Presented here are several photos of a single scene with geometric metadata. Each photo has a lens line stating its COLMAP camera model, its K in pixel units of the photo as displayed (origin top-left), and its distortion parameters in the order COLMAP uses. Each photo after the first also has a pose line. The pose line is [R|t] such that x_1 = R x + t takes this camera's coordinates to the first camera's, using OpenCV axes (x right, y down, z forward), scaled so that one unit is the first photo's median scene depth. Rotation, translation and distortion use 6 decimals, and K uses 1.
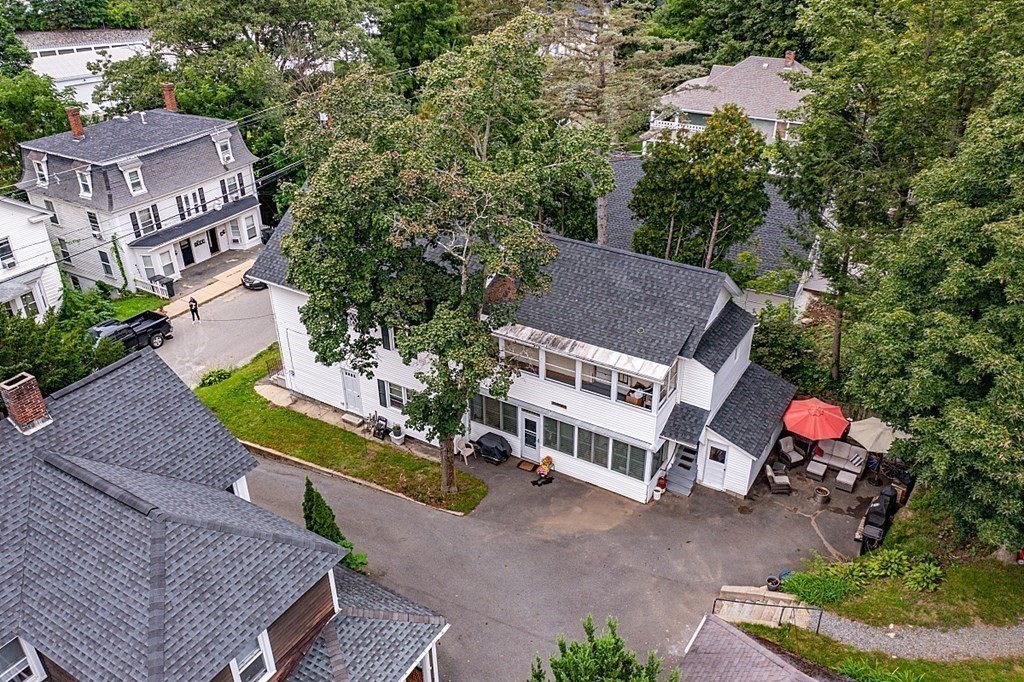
lens RADIAL K [[803.2, 0, 509.3], [0, 803.2, 338.1], [0, 0, 1]] dist [-0.001652, 0.033679]
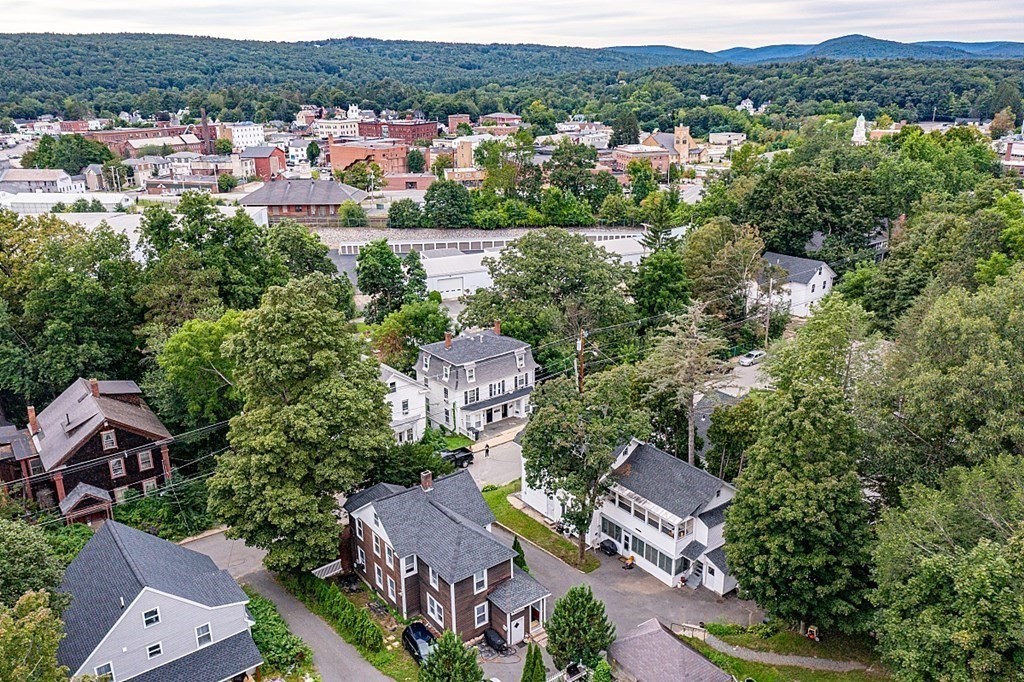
lens RADIAL K [[794.2, 0, 512.1], [0, 794.2, 347.9], [0, 0, 1]] dist [-0.007095, 0.044823]
pose [[0.926909, 0.120975, -0.355253, 0.427898], [-0.181901, 0.972814, -0.143334, -0.021298], [0.328255, 0.197478, 0.923716, -1.083687]]
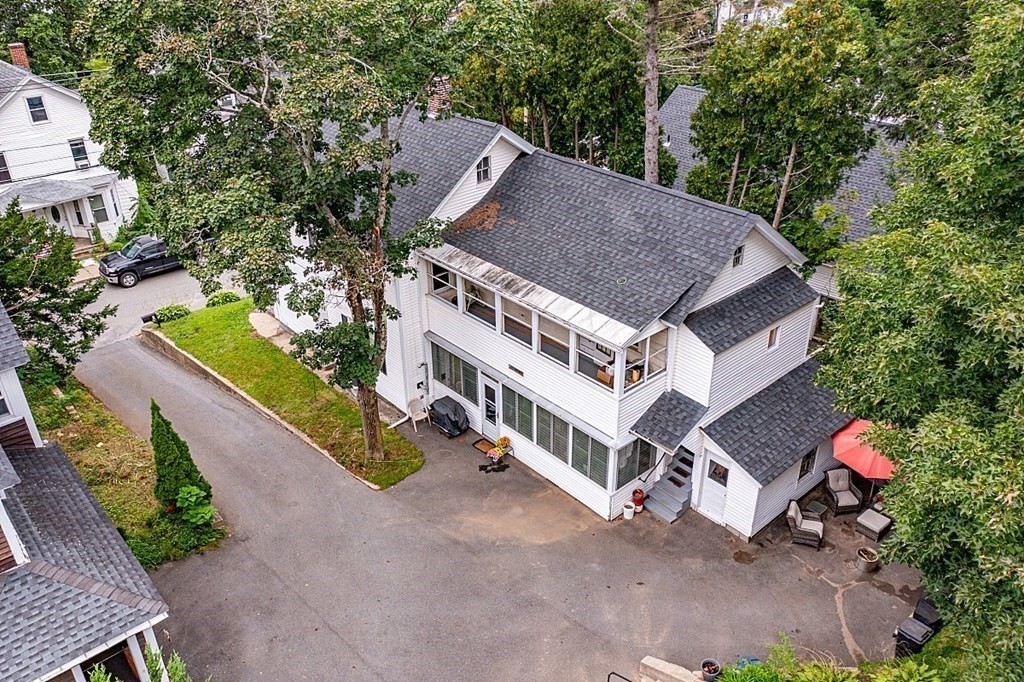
lens RADIAL K [[803.2, 0, 513.7], [0, 803.2, 335.6], [0, 0, 1]] dist [-0.001652, 0.033679]
pose [[0.957726, 0.139233, -0.251745, 0.244369], [-0.140422, 0.990002, 0.013331, 0.040707], [0.251085, 0.022583, 0.967702, 0.262195]]
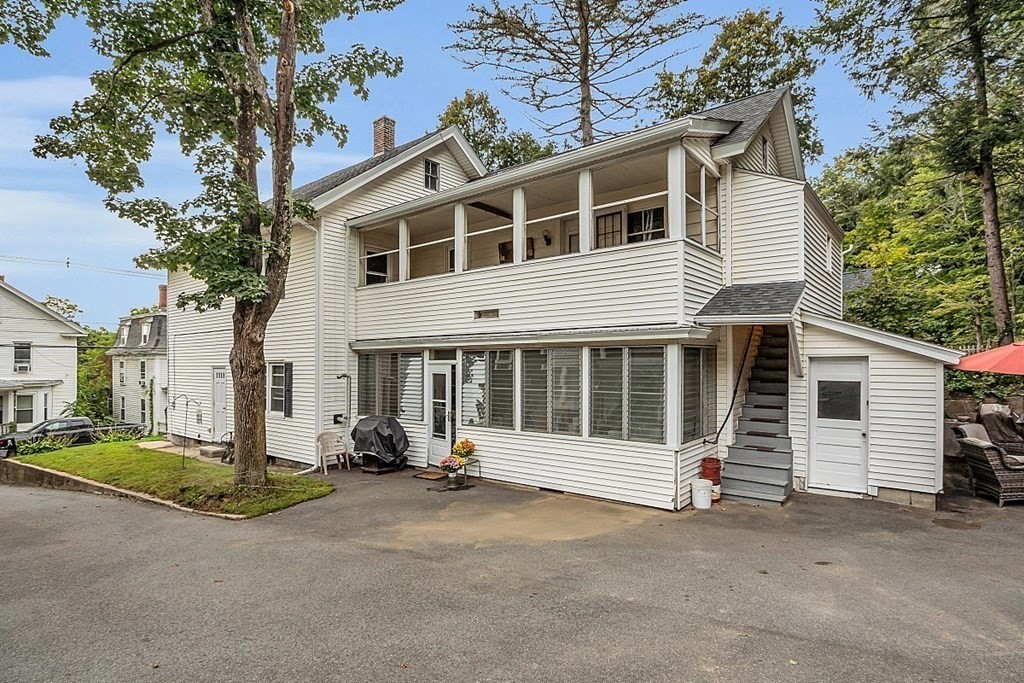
lens RADIAL K [[531.2, 0, 508.7], [0, 531.2, 365.0], [0, 0, 1]] dist [-0.021347, 0.006411]
pose [[0.991692, 0.008520, -0.128356, 0.119081], [-0.070397, 0.871076, -0.486077, 0.273342], [0.107666, 0.491074, 0.864439, 0.717717]]
